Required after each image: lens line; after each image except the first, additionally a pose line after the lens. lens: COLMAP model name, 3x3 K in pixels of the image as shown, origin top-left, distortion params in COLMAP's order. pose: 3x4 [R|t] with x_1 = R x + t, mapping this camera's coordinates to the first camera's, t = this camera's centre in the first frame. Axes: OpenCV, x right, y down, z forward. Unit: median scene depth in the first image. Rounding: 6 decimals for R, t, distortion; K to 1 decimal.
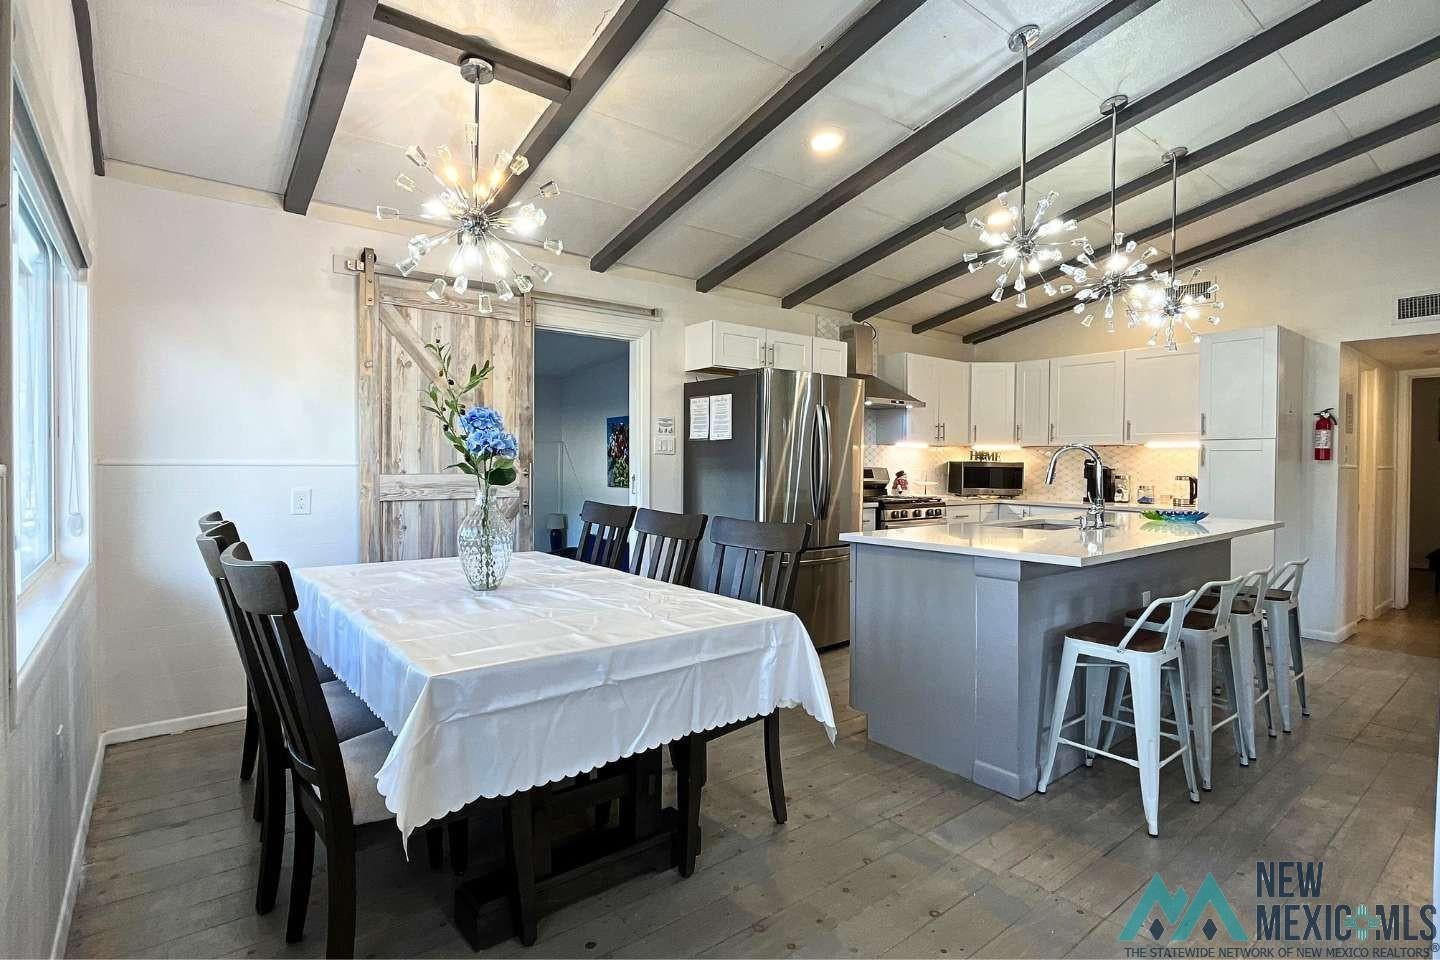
lens RADIAL K [[686.0, 0, 711.0], [0, 686.0, 475.3], [0, 0, 1]] dist [-0.026529, 0.000534]
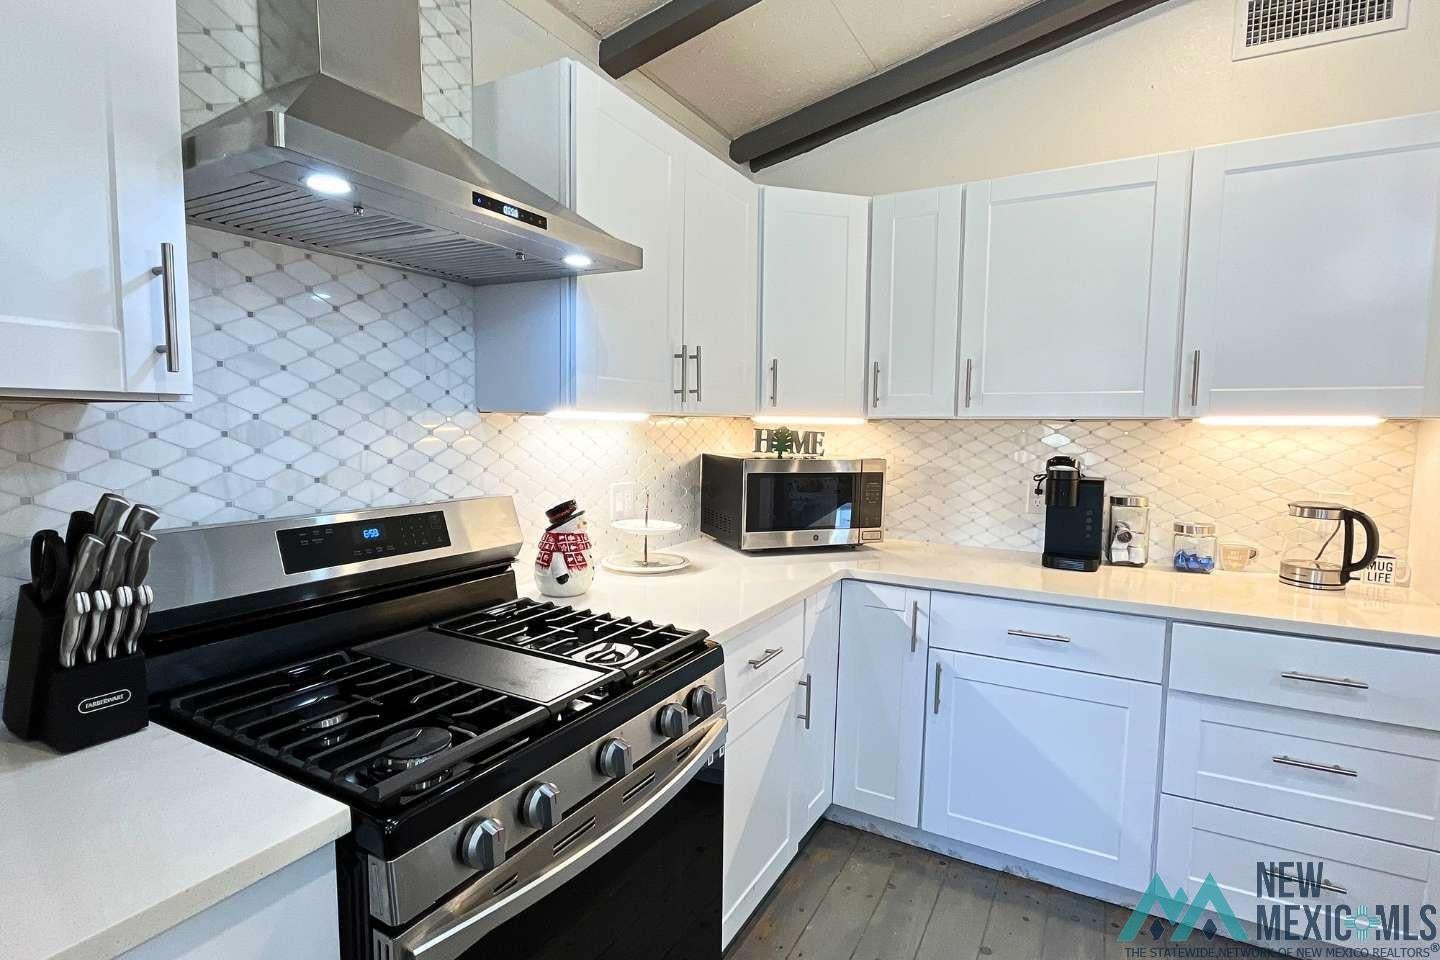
lens RADIAL K [[686.0, 0, 715.2], [0, 686.0, 490.3], [0, 0, 1]] dist [-0.026529, 0.000534]
pose [[0.916830, -0.039014, 0.397367, 0.217853], [0.007928, 0.996797, 0.079574, -0.034613], [-0.399199, -0.069805, 0.914203, 0.699058]]
